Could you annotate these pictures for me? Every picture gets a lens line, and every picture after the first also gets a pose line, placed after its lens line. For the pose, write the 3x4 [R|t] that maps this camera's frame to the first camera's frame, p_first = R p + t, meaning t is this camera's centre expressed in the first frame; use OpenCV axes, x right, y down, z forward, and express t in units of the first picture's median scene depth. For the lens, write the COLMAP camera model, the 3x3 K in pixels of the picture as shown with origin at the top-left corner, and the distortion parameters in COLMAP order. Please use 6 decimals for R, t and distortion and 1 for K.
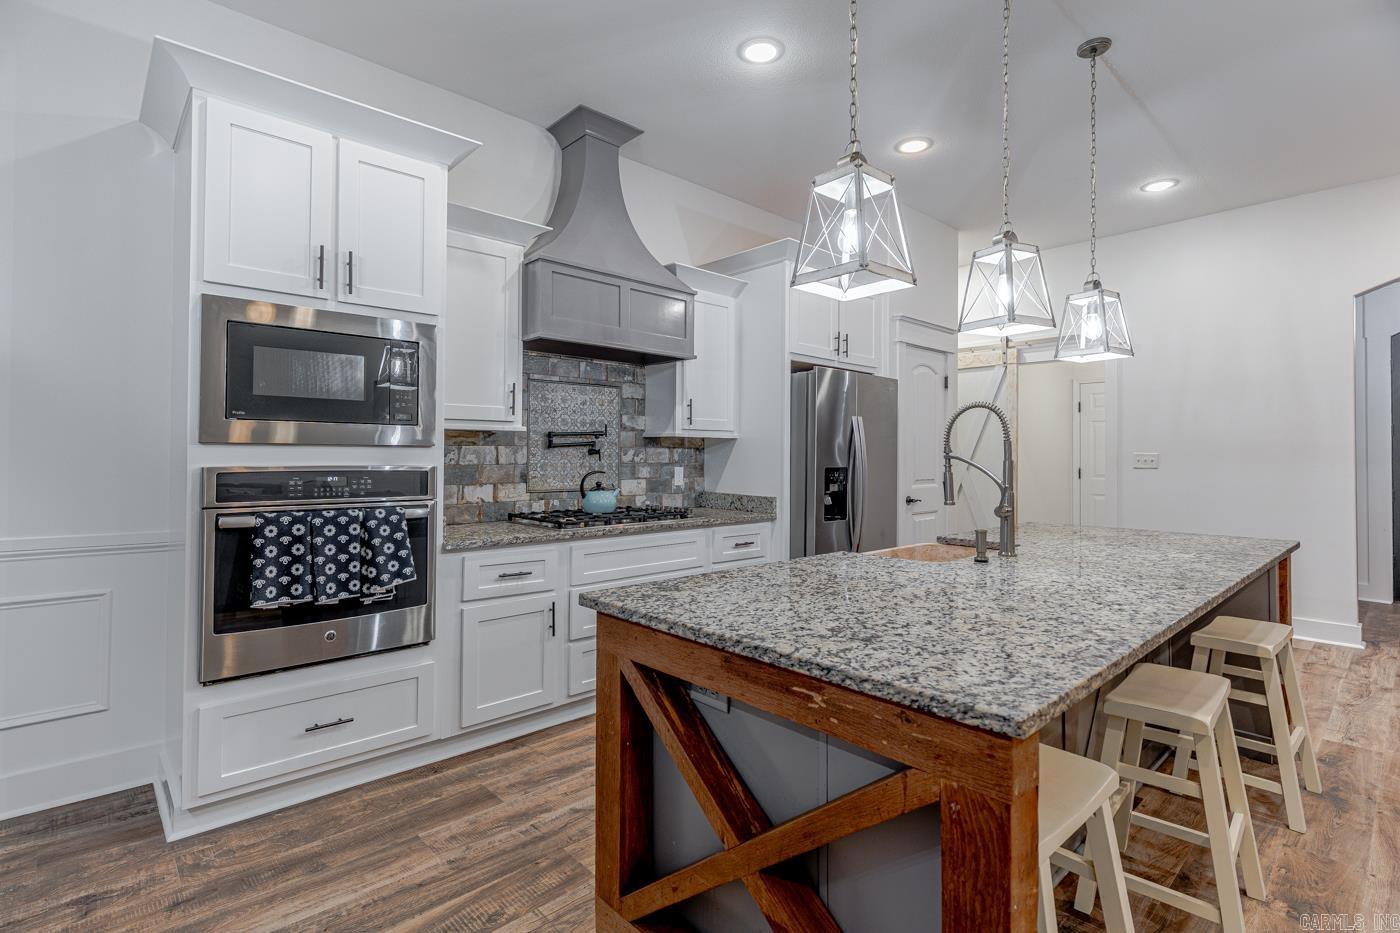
lens RADIAL K [[666.3, 0, 693.3], [0, 666.3, 450.0], [0, 0, 1]] dist [-0.004477, 0.001507]
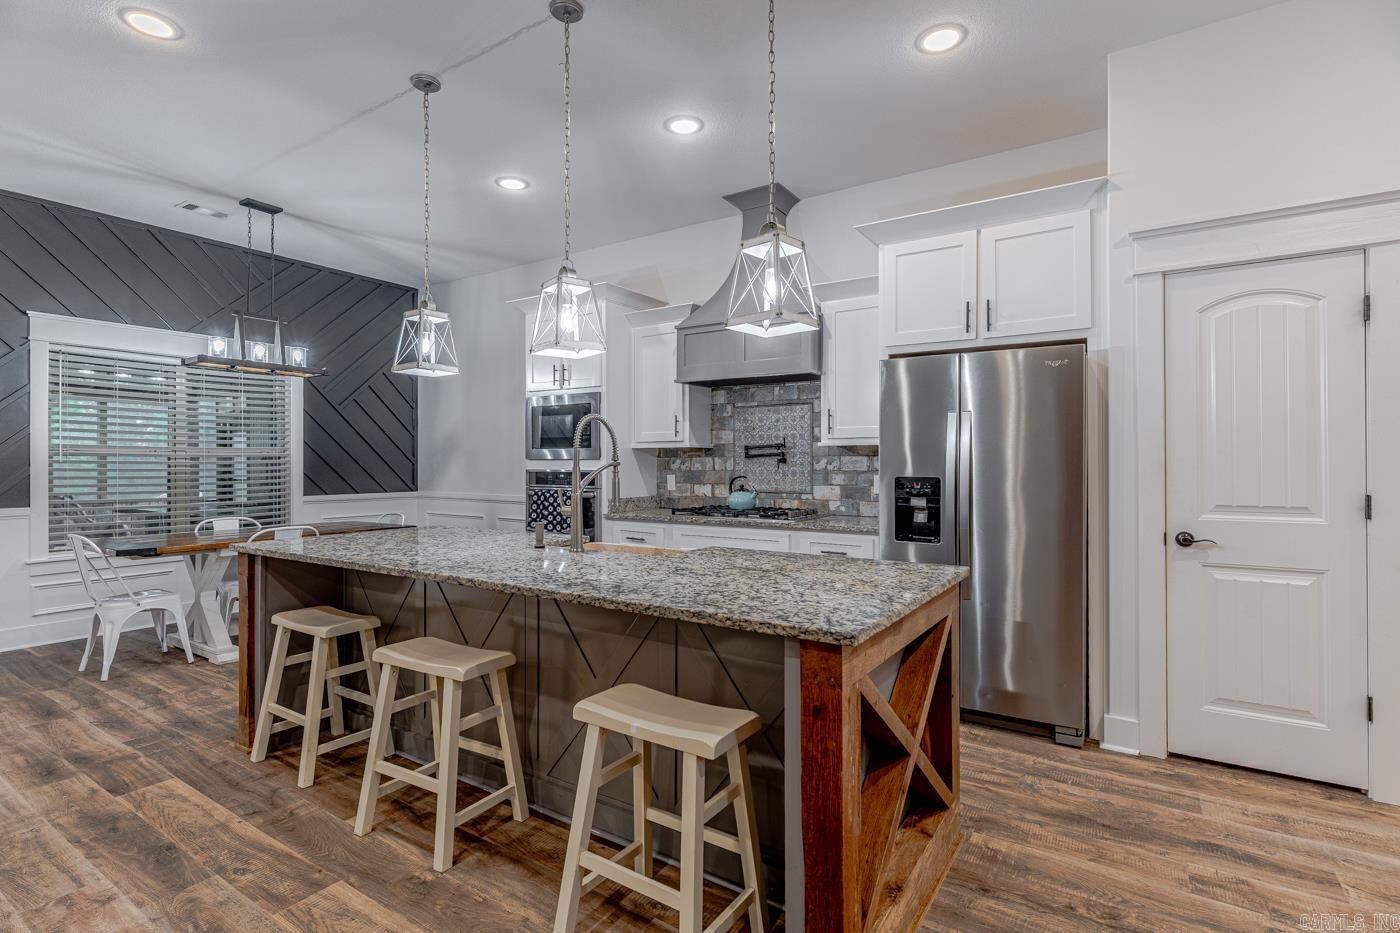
lens RADIAL K [[666.3, 0, 697.8], [0, 666.3, 460.9], [0, 0, 1]] dist [-0.004477, 0.001507]
pose [[0.245333, -0.008375, -0.969403, 1.051528], [0.010179, 0.999930, -0.006063, 0.009479], [0.969385, -0.008380, 0.245401, 0.601136]]
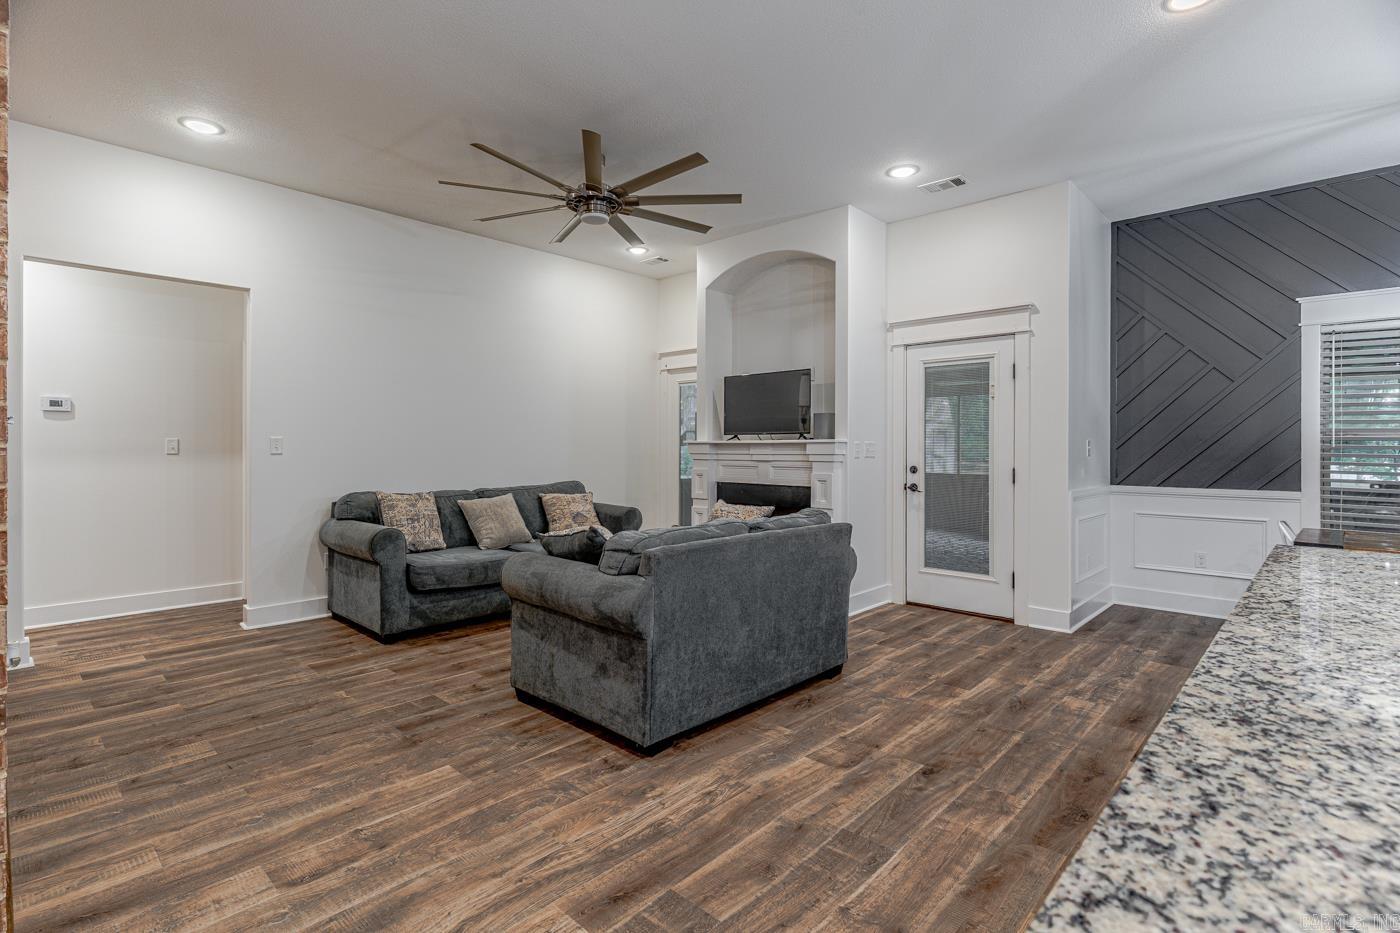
lens RADIAL K [[666.3, 0, 694.1], [0, 666.3, 453.5], [0, 0, 1]] dist [-0.004477, 0.001507]
pose [[-0.997684, -0.006165, -0.067742, 0.764471], [-0.006168, 0.999981, -0.000167, 0.010924], [0.067742, 0.000252, -0.997703, 0.882898]]
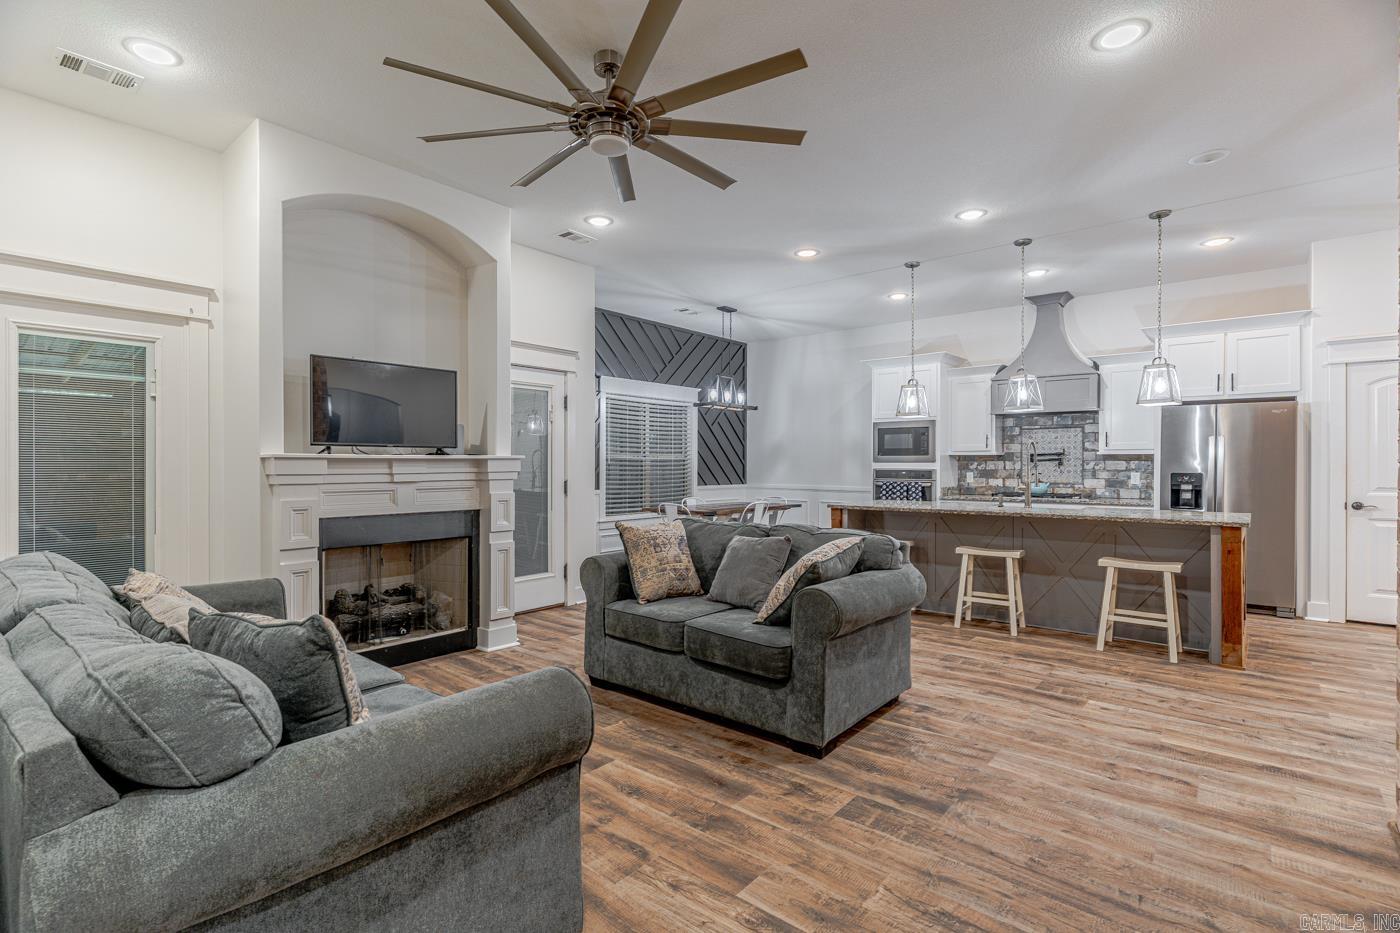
lens RADIAL K [[666.3, 0, 688.7], [0, 666.3, 466.9], [0, 0, 1]] dist [-0.004477, 0.001507]
pose [[0.124692, -0.001030, -0.992195, 1.698823], [0.007802, 0.999970, -0.000058, 0.005178], [0.992165, -0.007734, 0.124697, -0.293084]]
